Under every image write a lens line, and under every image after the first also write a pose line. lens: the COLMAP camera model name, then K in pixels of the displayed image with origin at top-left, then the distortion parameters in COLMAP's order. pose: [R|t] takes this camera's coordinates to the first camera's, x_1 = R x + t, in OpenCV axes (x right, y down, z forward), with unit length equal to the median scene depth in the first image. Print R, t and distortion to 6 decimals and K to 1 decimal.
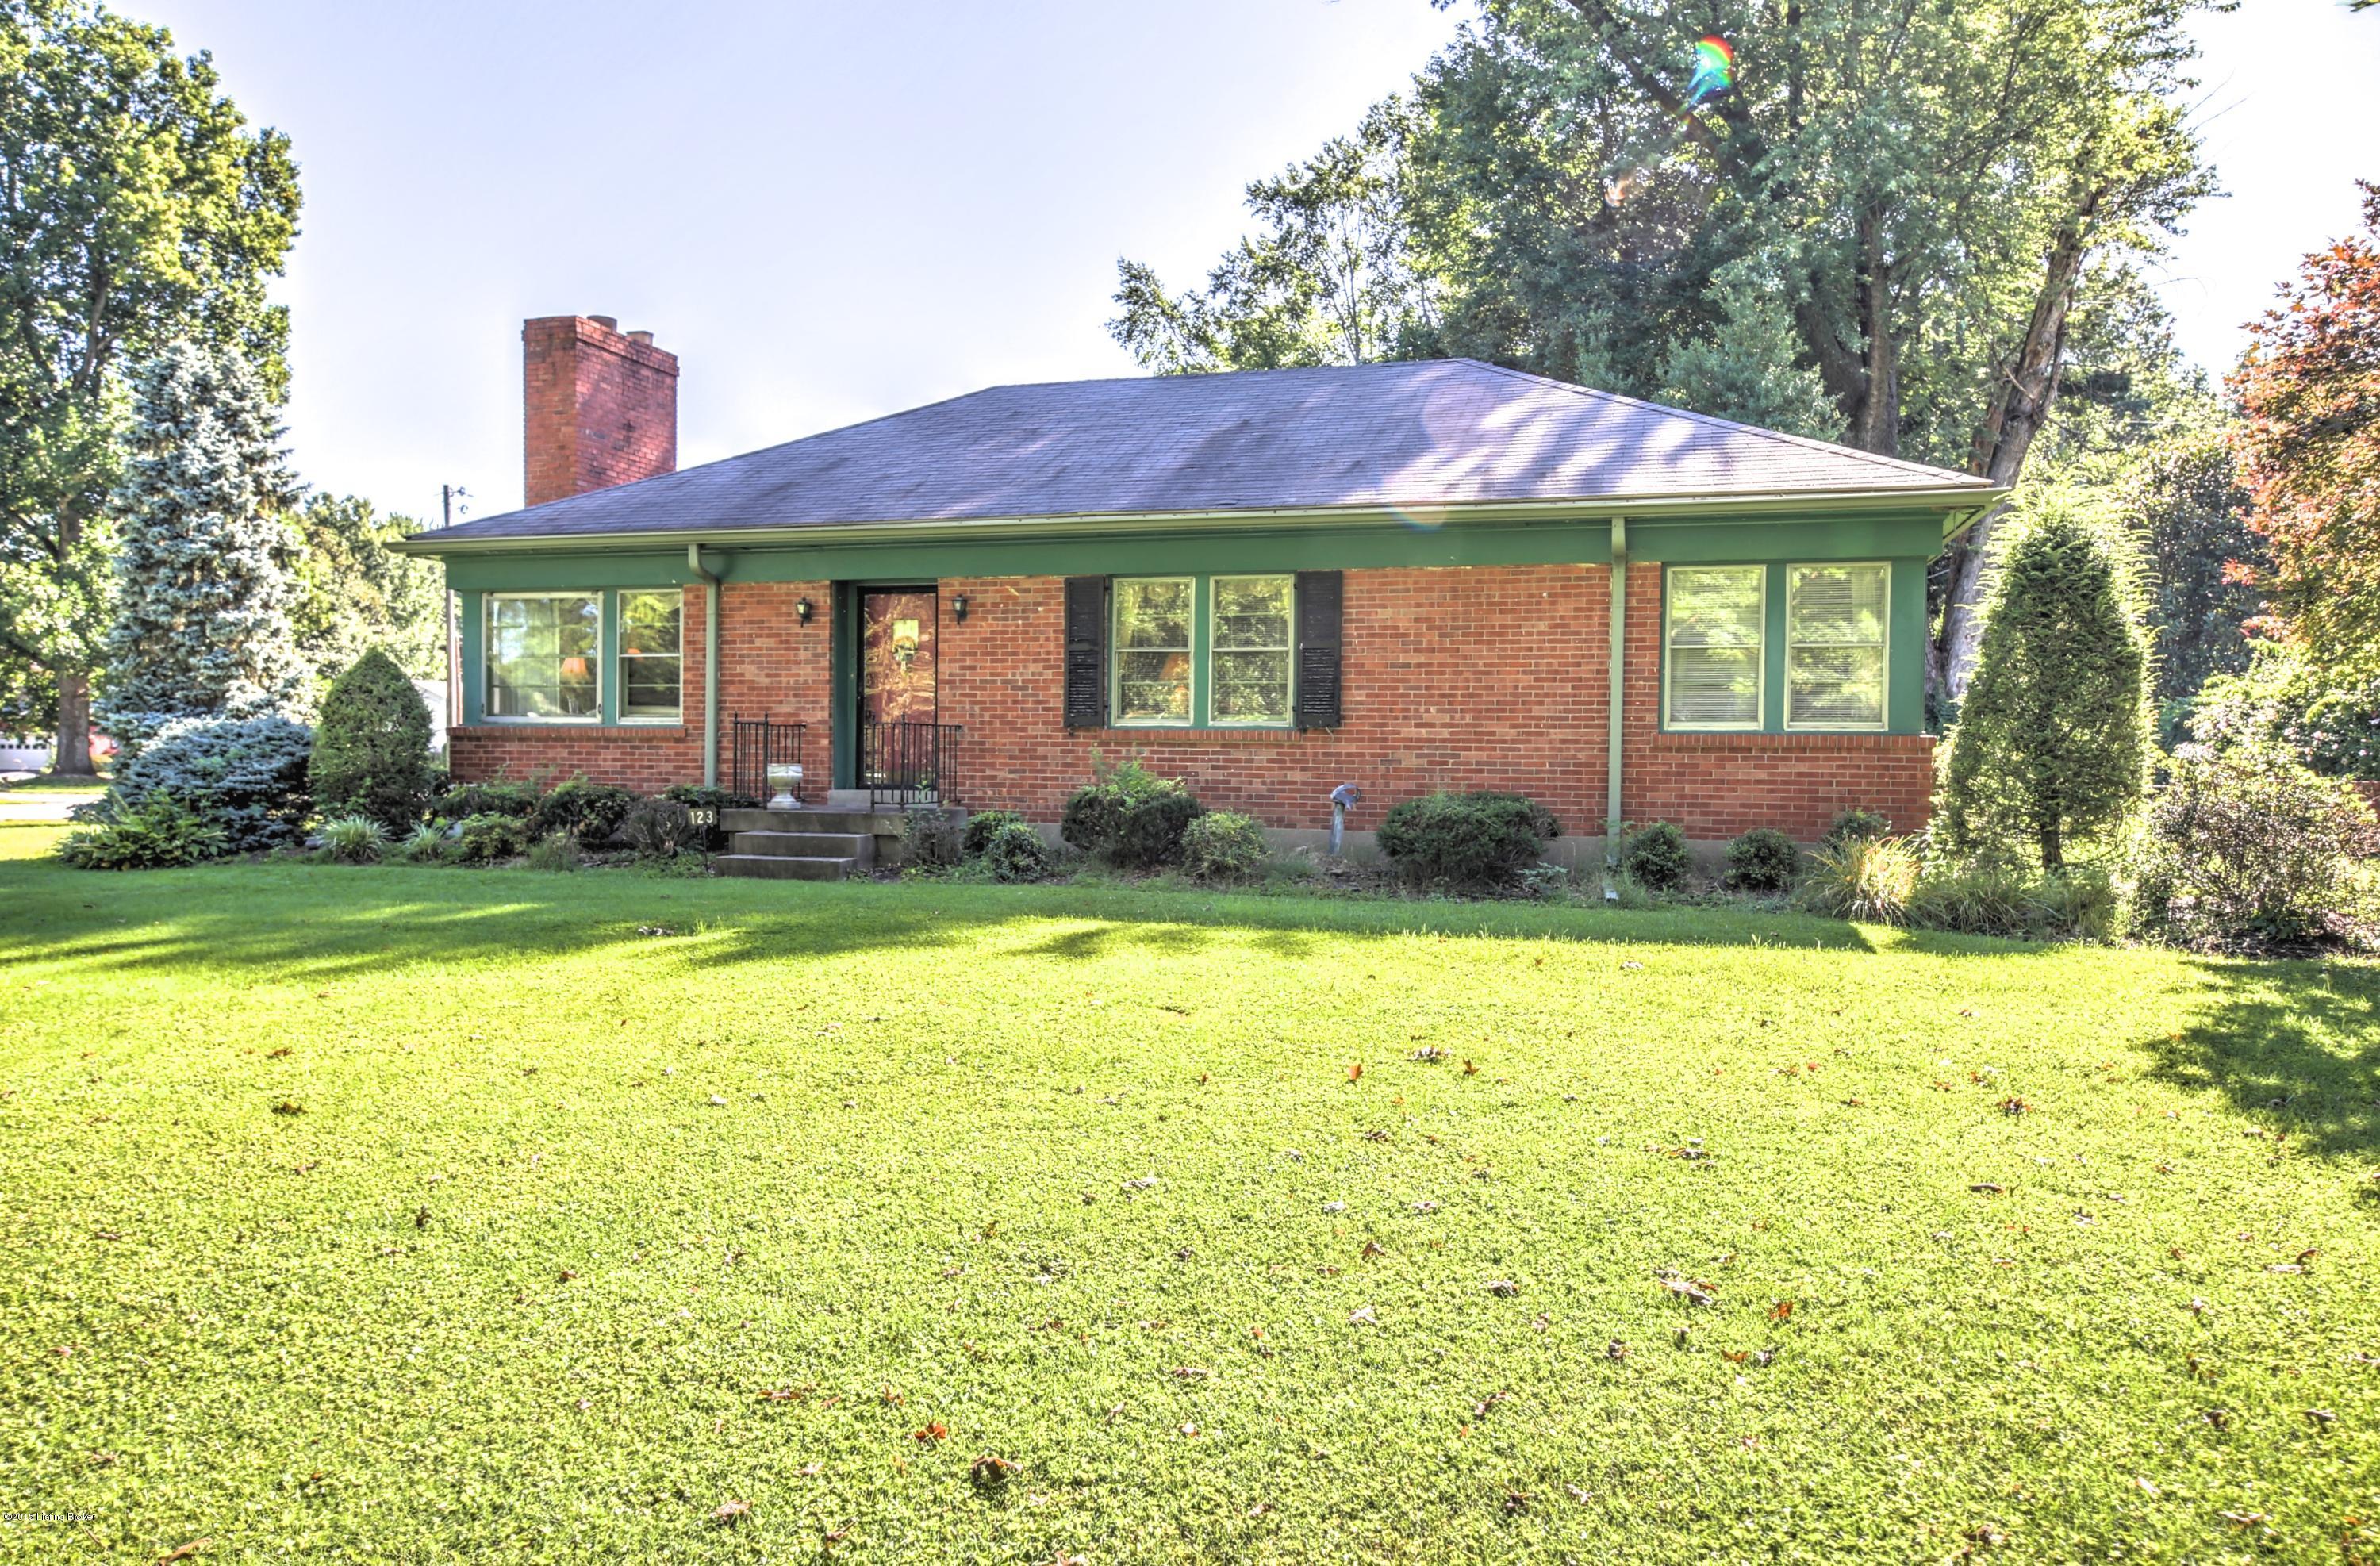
lens RADIAL K [[1641.9, 0, 1190.0], [0, 1641.9, 783.0], [0, 0, 1]] dist [0.002327, 0.000942]
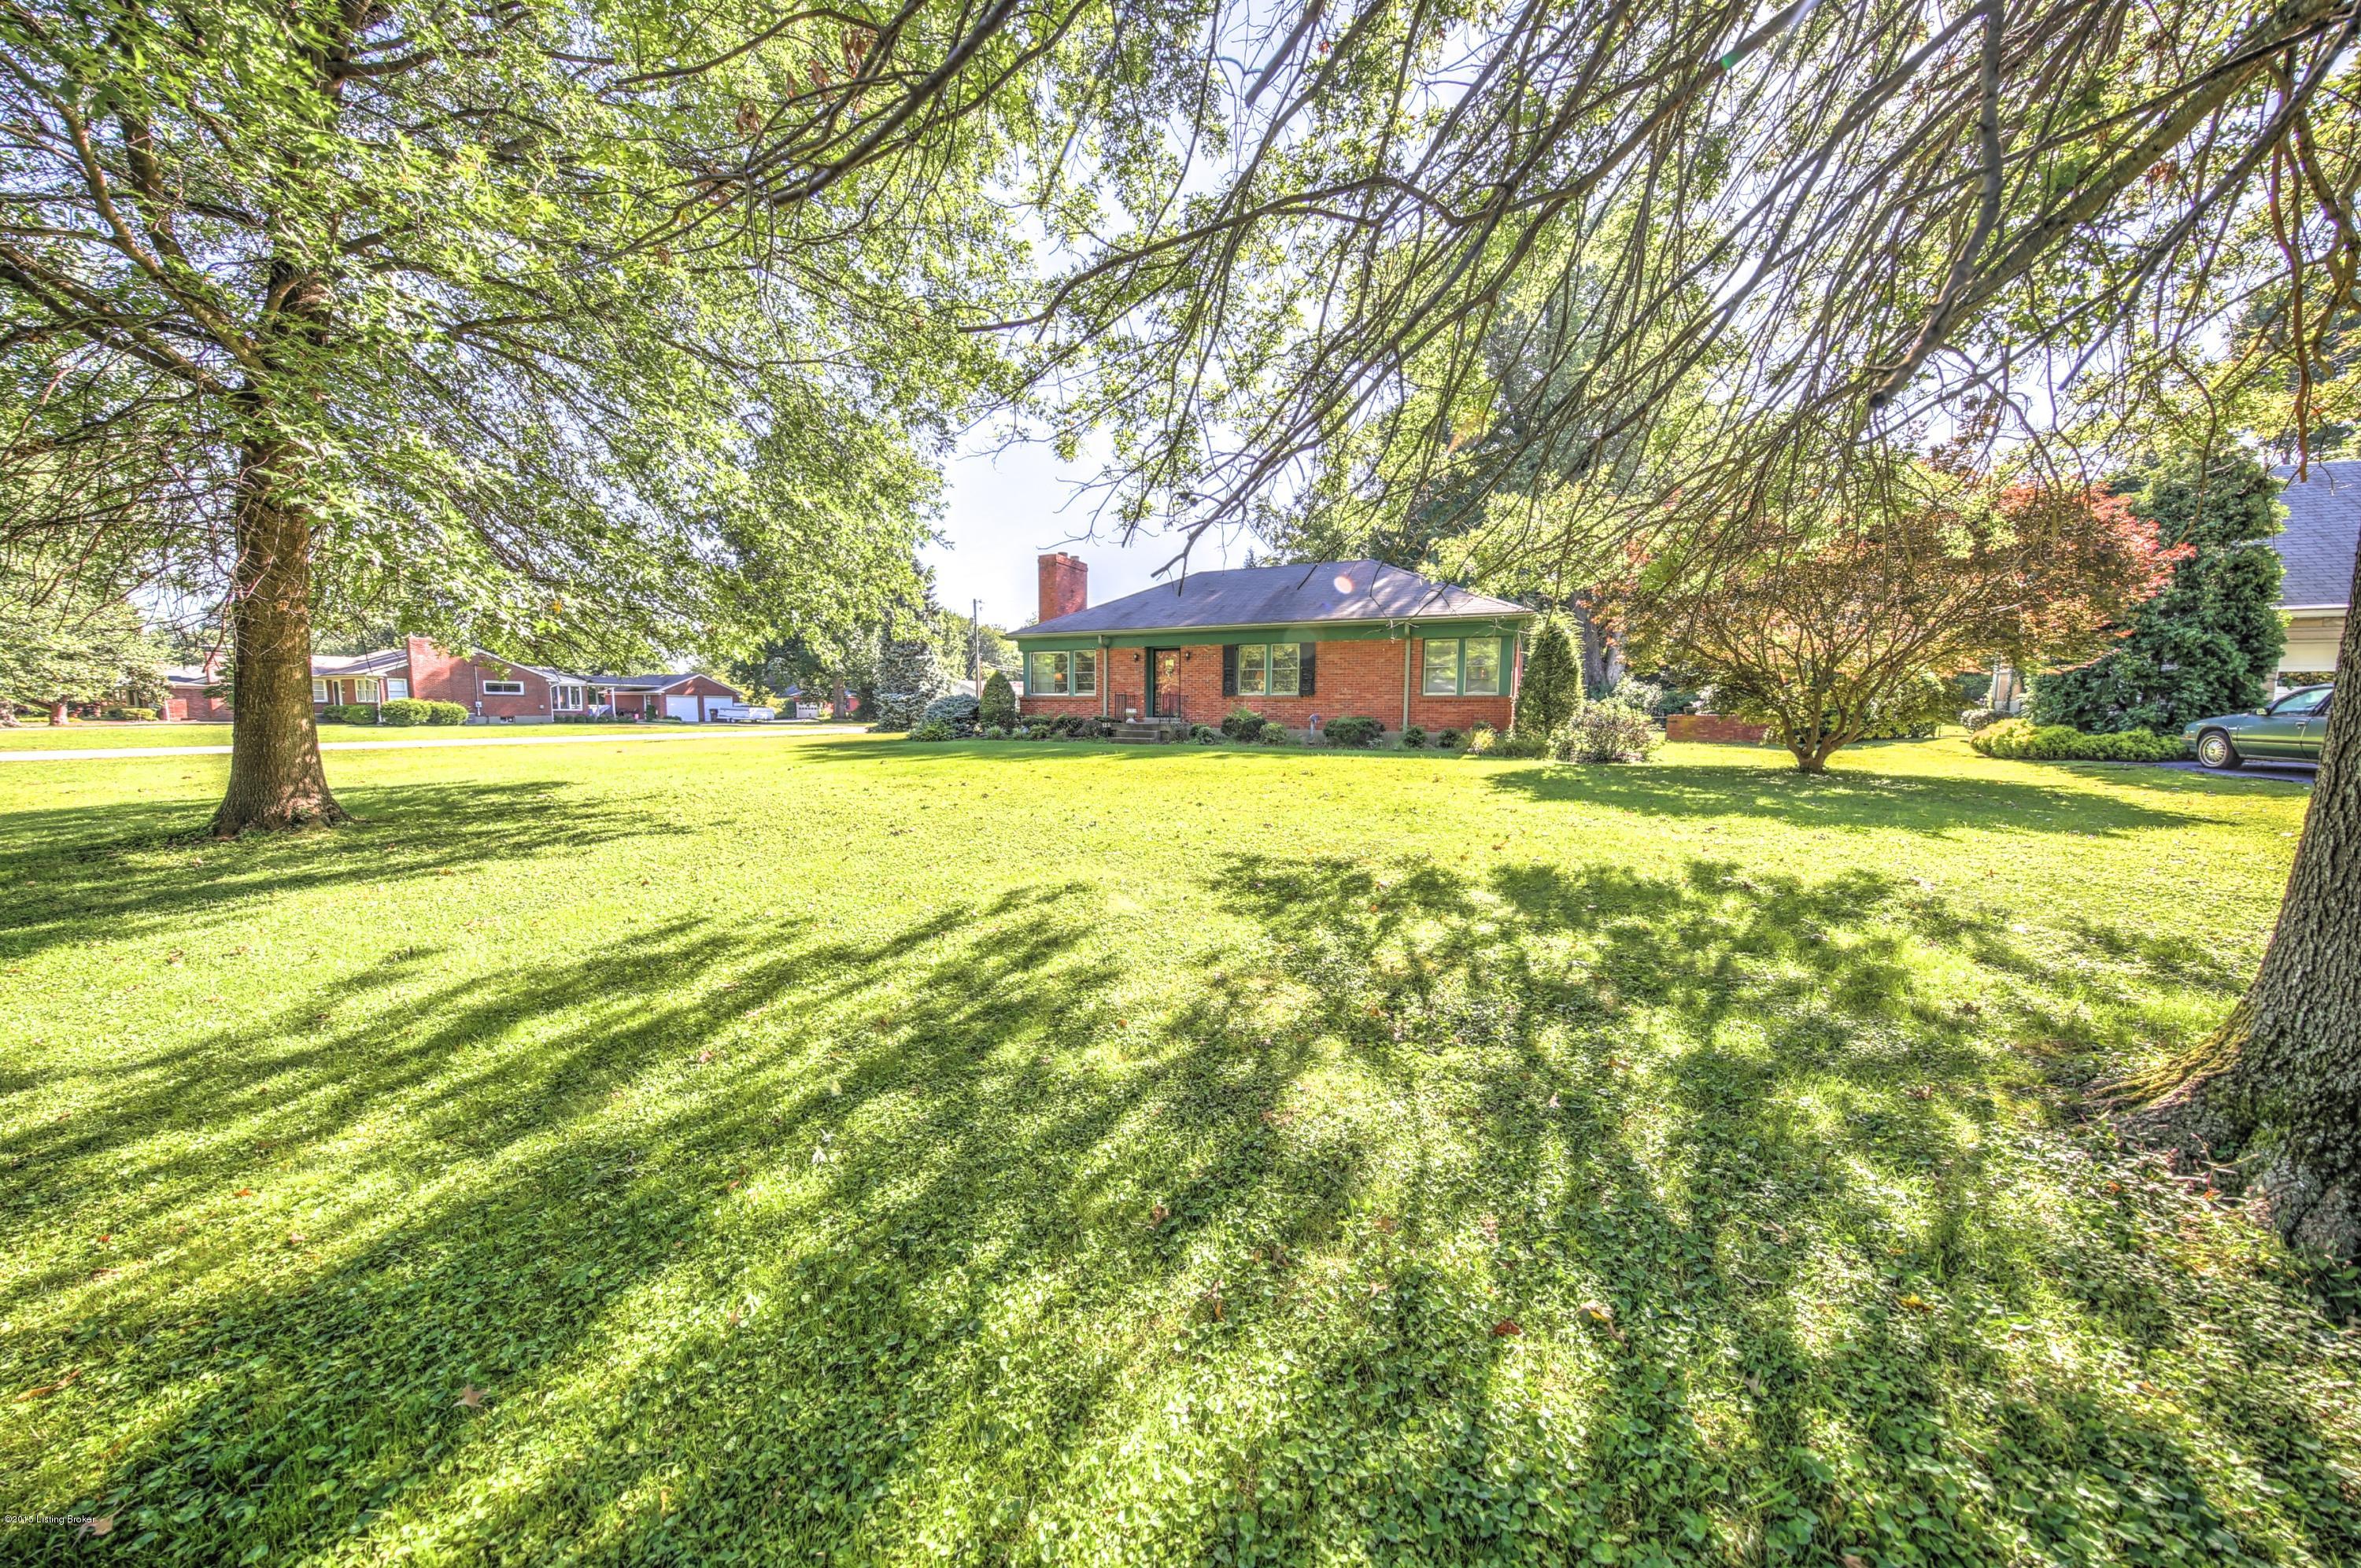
lens RADIAL K [[767.0, 0, 1180.5], [0, 767.0, 784.0], [0, 0, 1]] dist [0.010960, -0.004819]
pose [[0.990016, 0.010101, -0.140595, 0.045648], [0.000761, 0.997031, 0.076992, 0.018096], [0.140956, -0.076330, 0.987069, -0.397827]]
